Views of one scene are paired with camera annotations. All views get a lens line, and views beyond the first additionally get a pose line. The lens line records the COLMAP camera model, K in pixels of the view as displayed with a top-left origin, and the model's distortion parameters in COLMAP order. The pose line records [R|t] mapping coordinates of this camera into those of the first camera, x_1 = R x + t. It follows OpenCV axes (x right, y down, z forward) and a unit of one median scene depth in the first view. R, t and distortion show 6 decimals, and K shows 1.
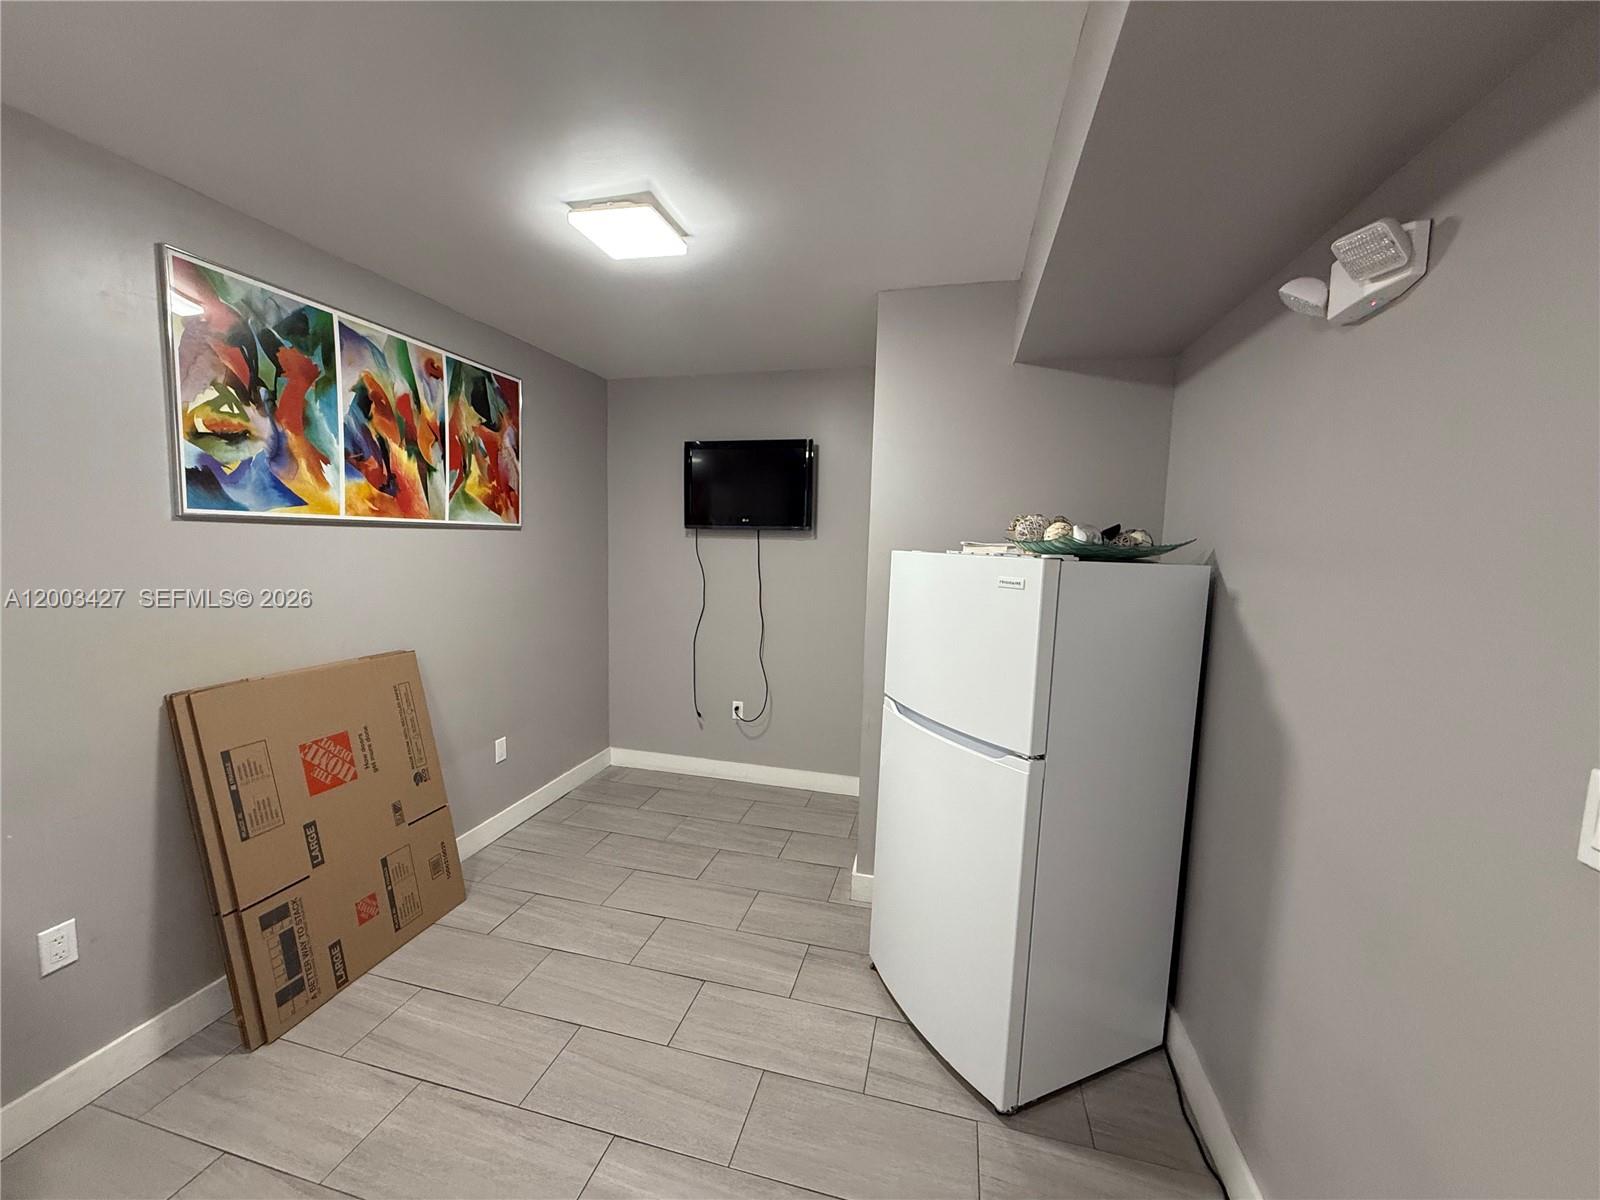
lens RADIAL K [[639.7, 0, 800.6], [0, 639.7, 597.9], [0, 0, 1]] dist [-0.001036, -0.000171]
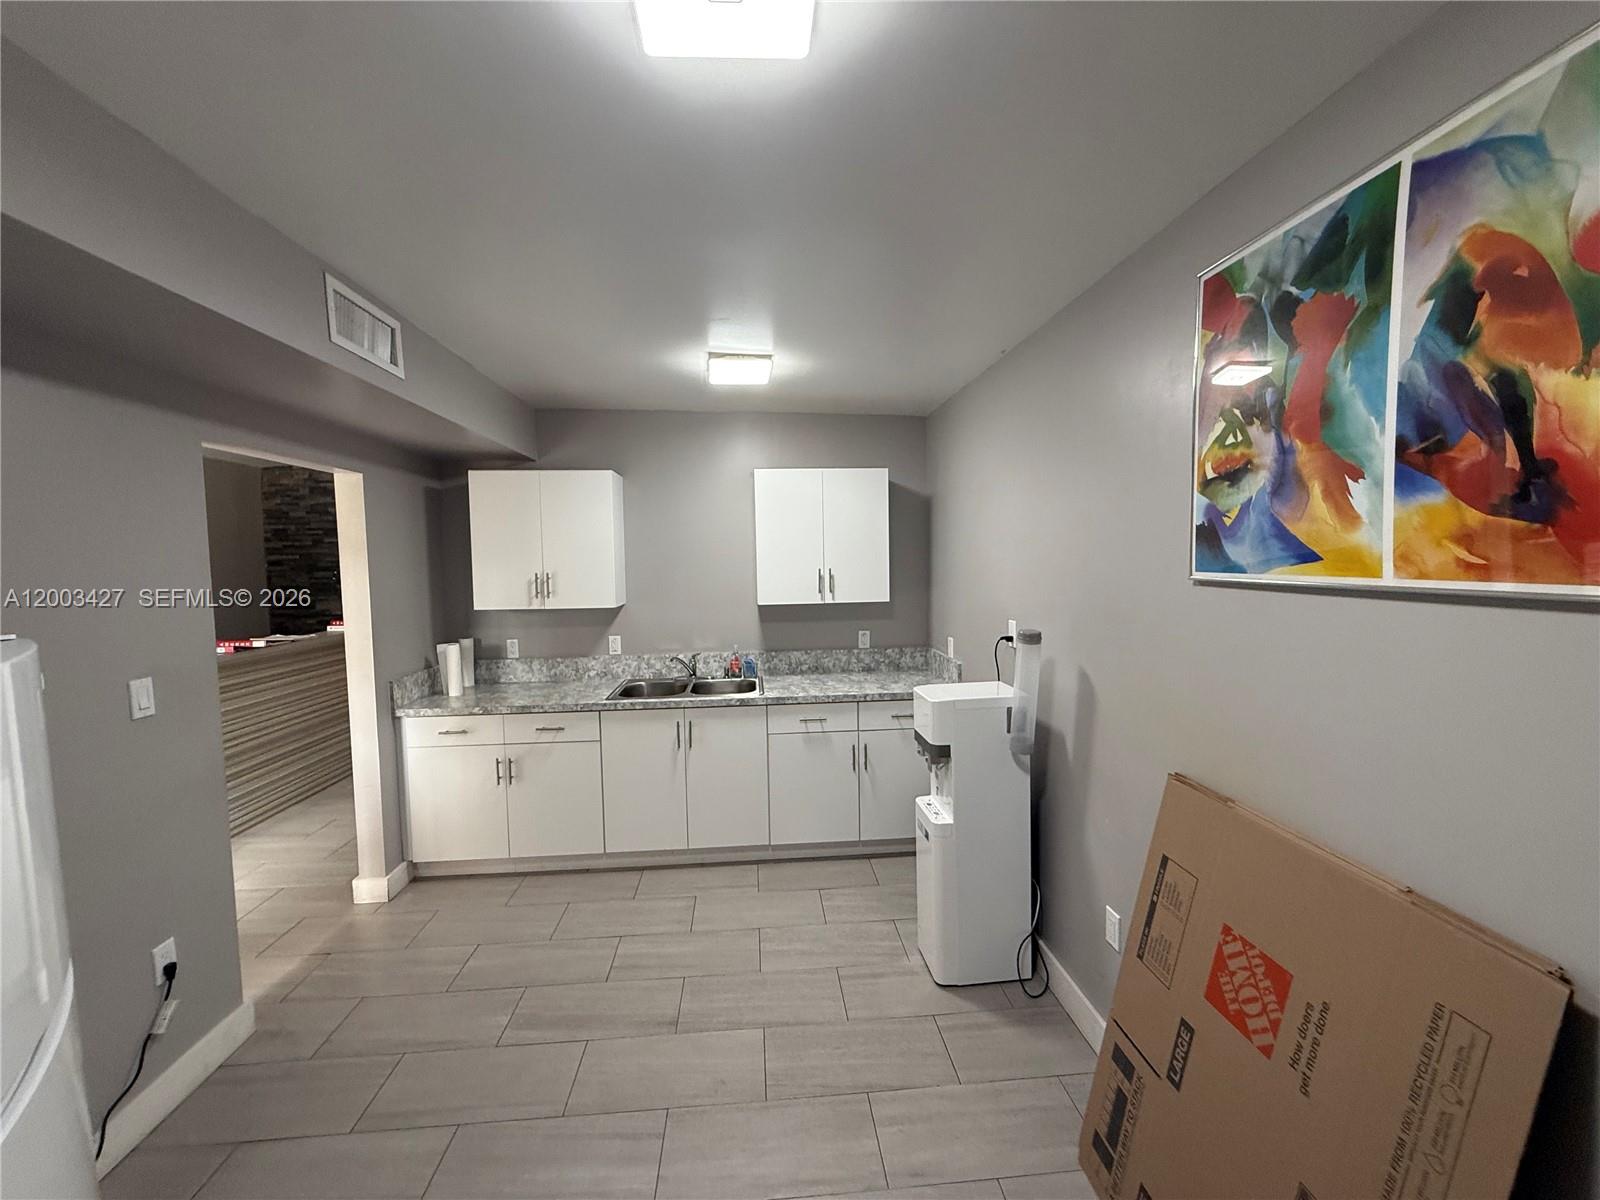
lens RADIAL K [[639.7, 0, 795.4], [0, 639.7, 606.2], [0, 0, 1]] dist [-0.001036, -0.000171]
pose [[-0.950696, 0.006070, -0.310065, -0.154173], [-0.044240, 0.986928, 0.154968, -0.174186], [0.306952, 0.161045, -0.938000, 1.408228]]
